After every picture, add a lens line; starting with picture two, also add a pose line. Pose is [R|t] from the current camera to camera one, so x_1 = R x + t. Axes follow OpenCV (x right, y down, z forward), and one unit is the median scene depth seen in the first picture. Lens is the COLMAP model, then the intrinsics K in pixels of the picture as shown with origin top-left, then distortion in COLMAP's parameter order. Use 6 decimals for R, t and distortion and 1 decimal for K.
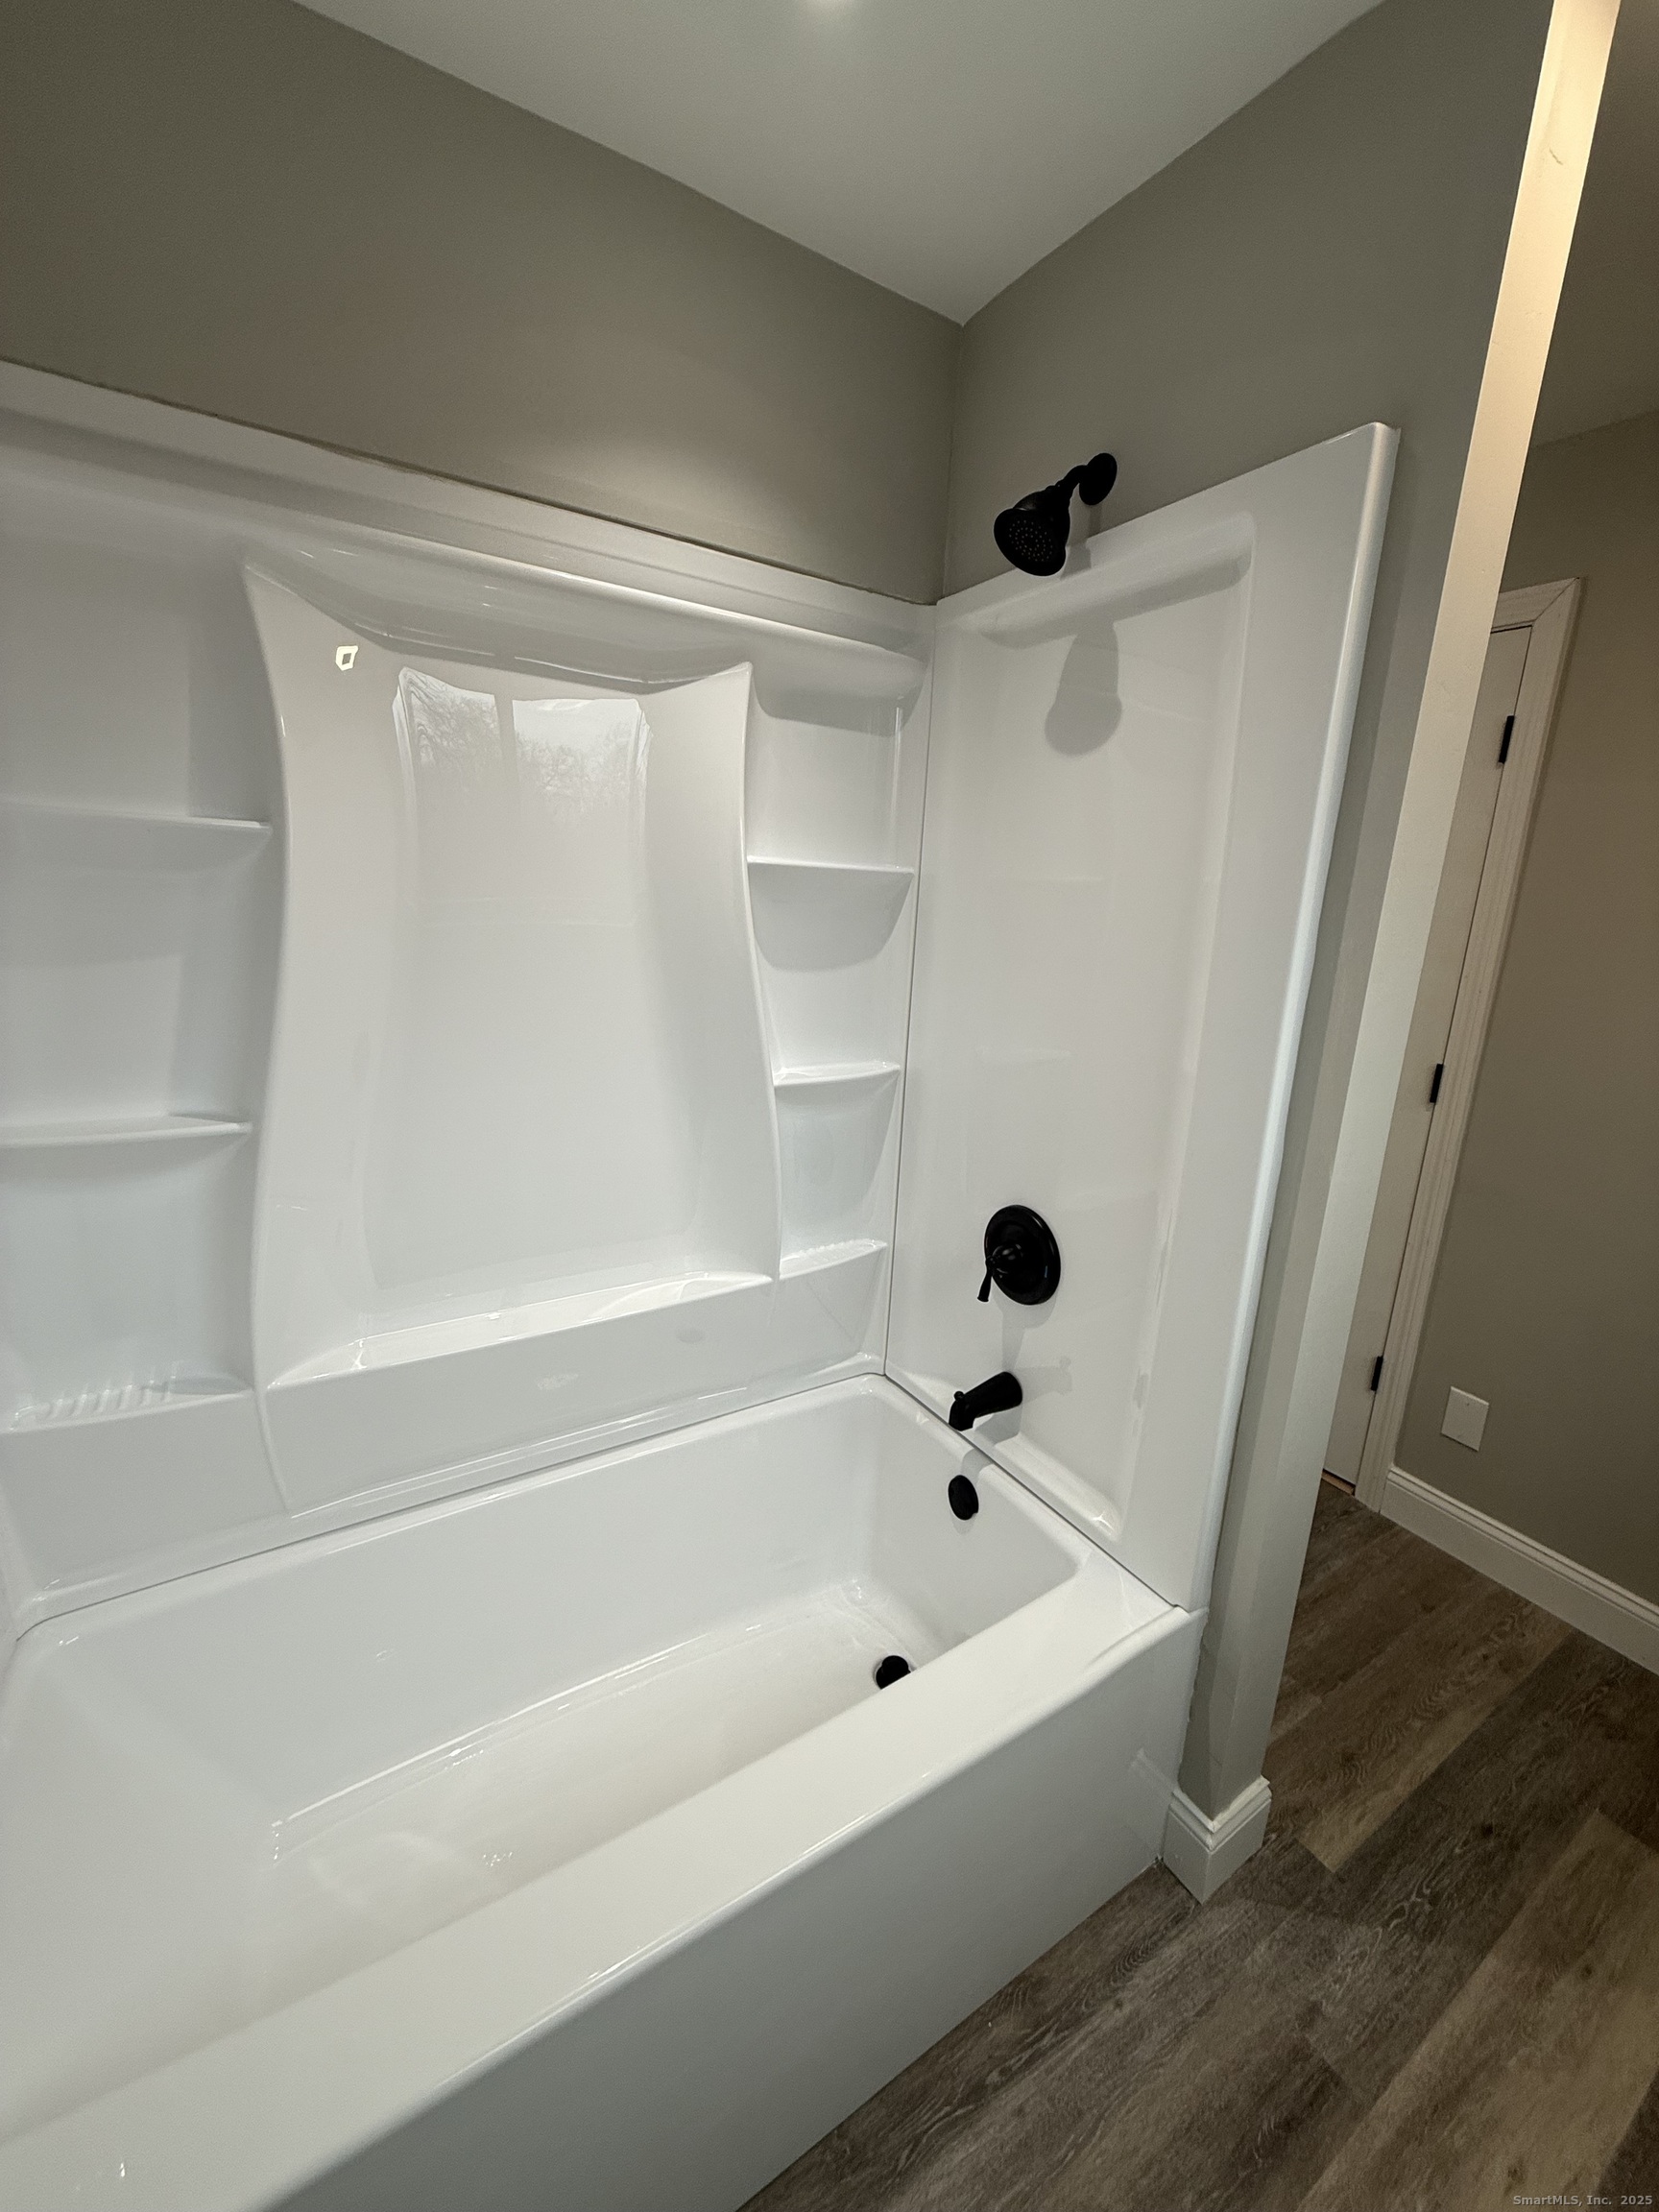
lens RADIAL K [[882.8, 0, 823.2], [0, 882.8, 1106.1], [0, 0, 1]] dist [-0.000032, -0.000080]
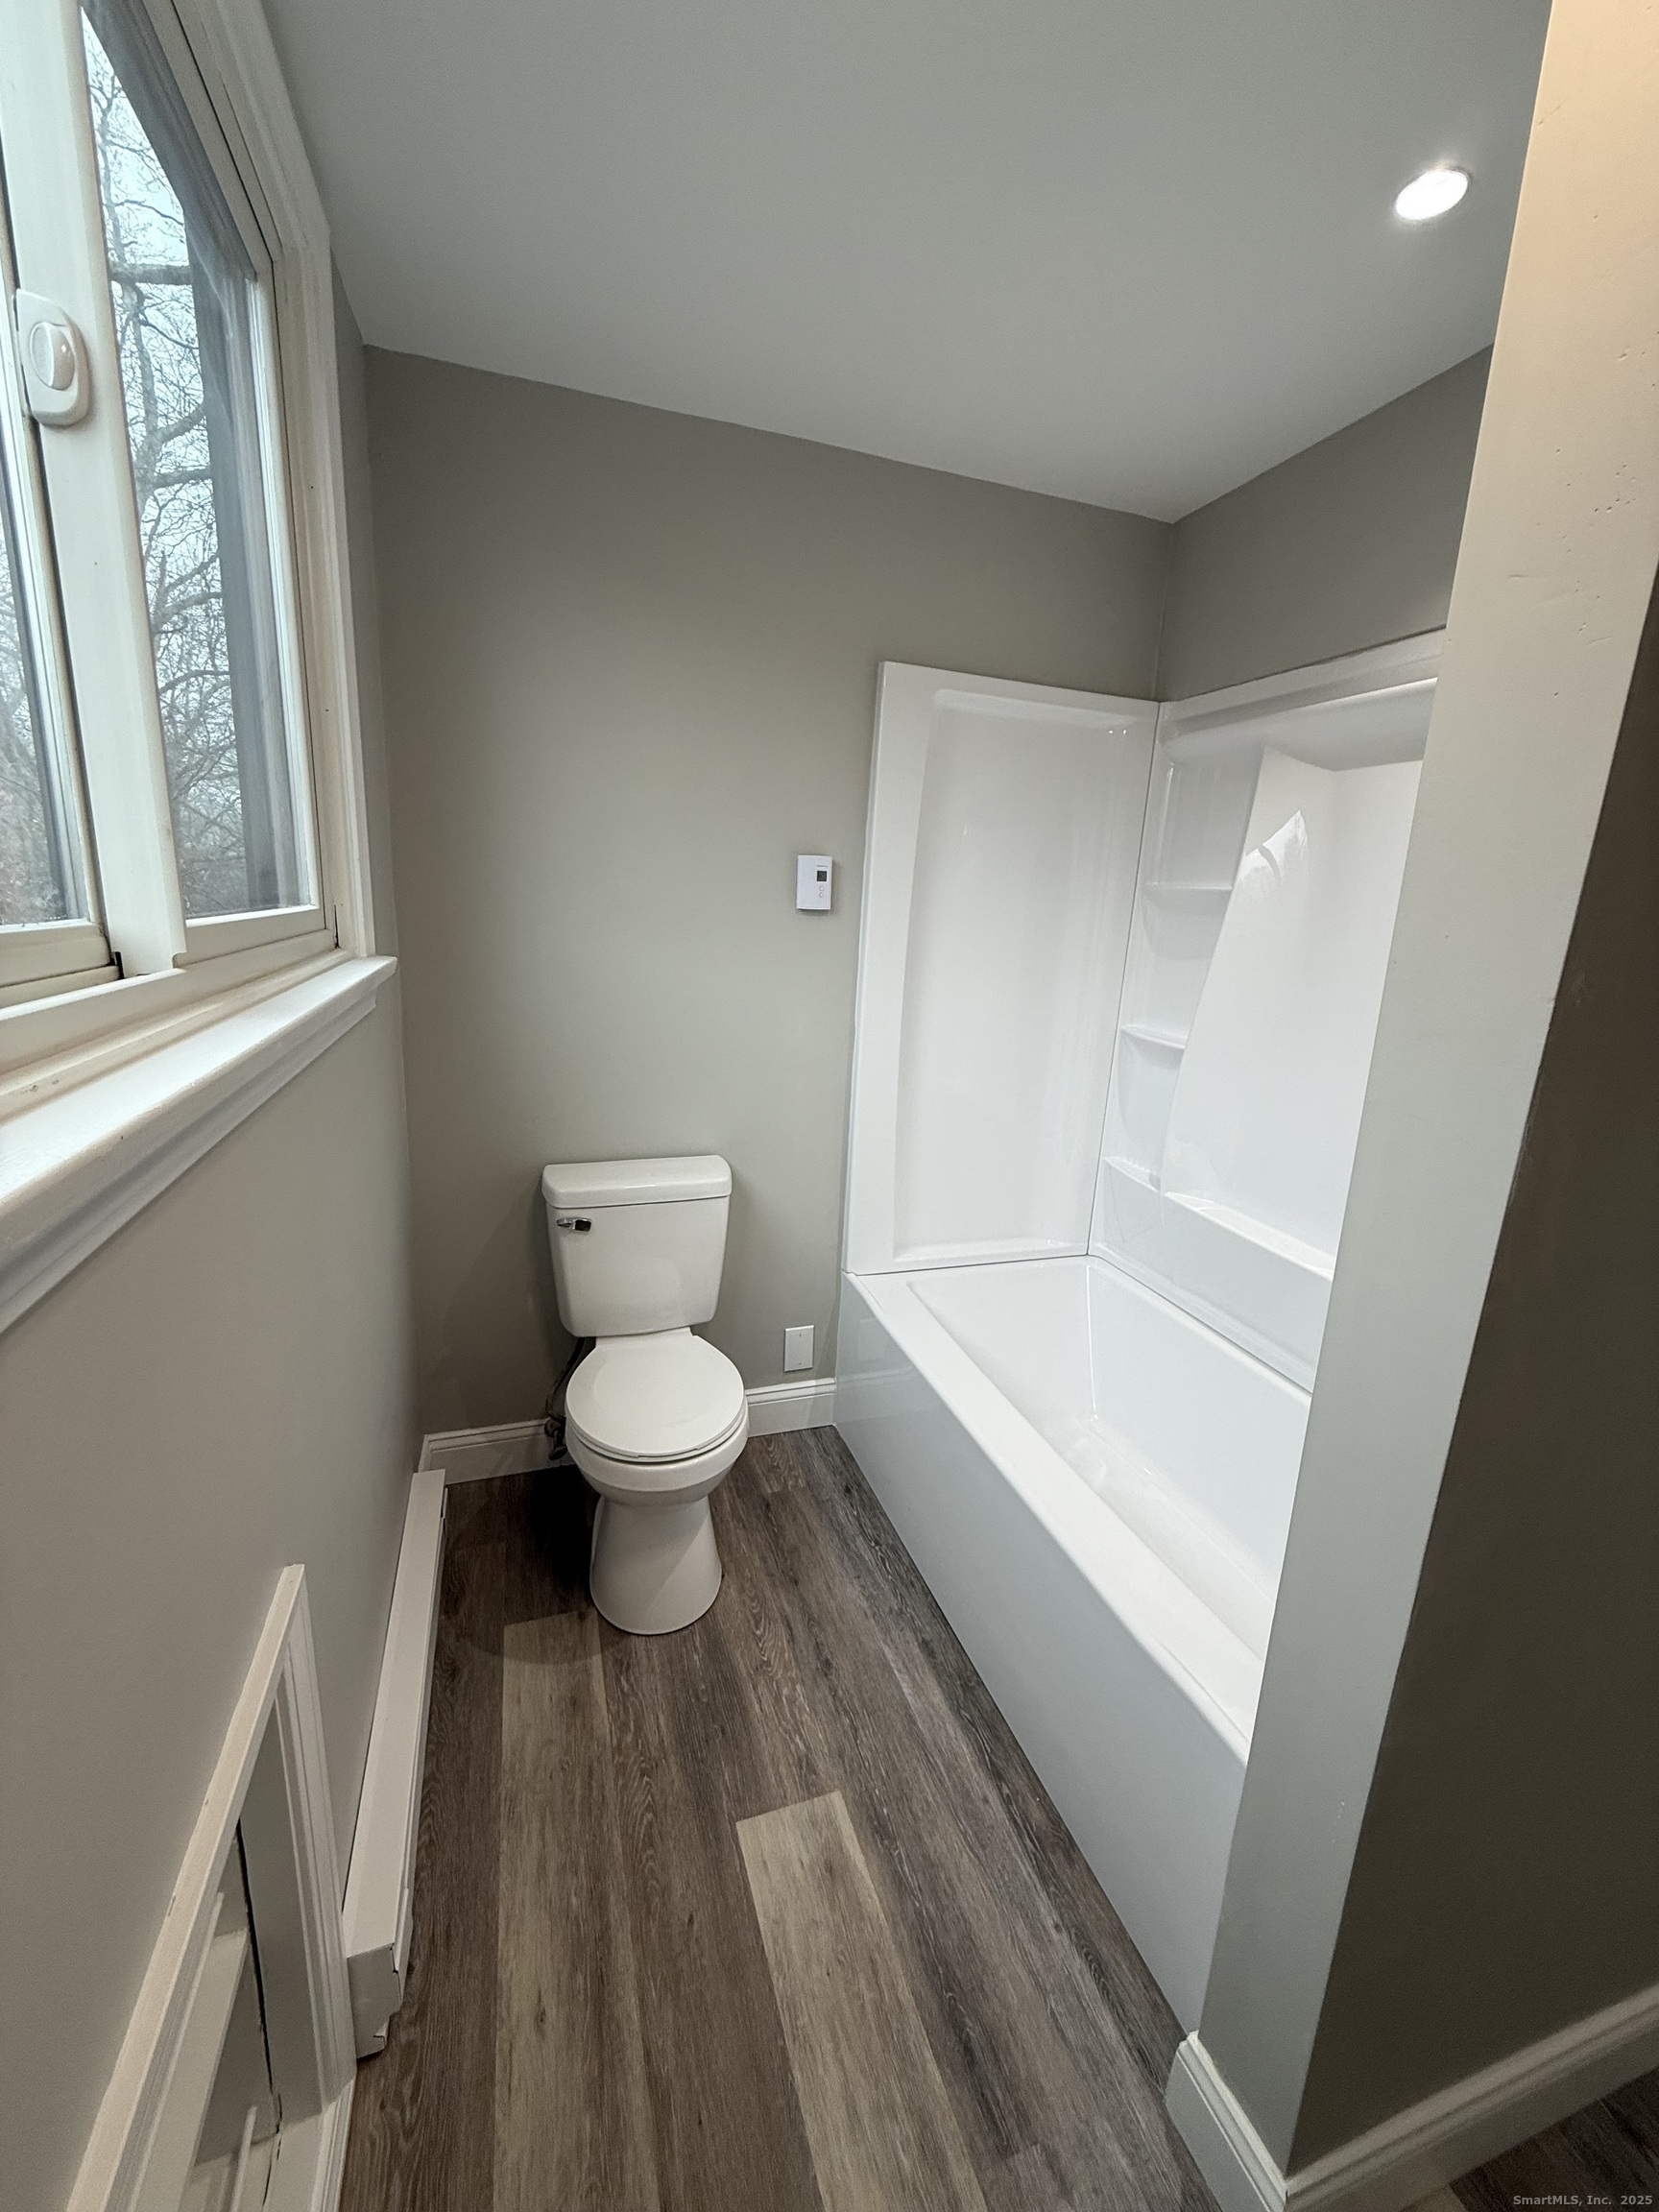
lens RADIAL K [[882.8, 0, 819.5], [0, 882.8, 1104.3], [0, 0, 1]] dist [-0.000032, -0.000080]
pose [[-0.241429, 0.174044, -0.954684, 1.322241], [-0.267111, 0.933865, 0.237798, -0.104768], [0.932933, 0.312418, -0.178973, 0.638766]]
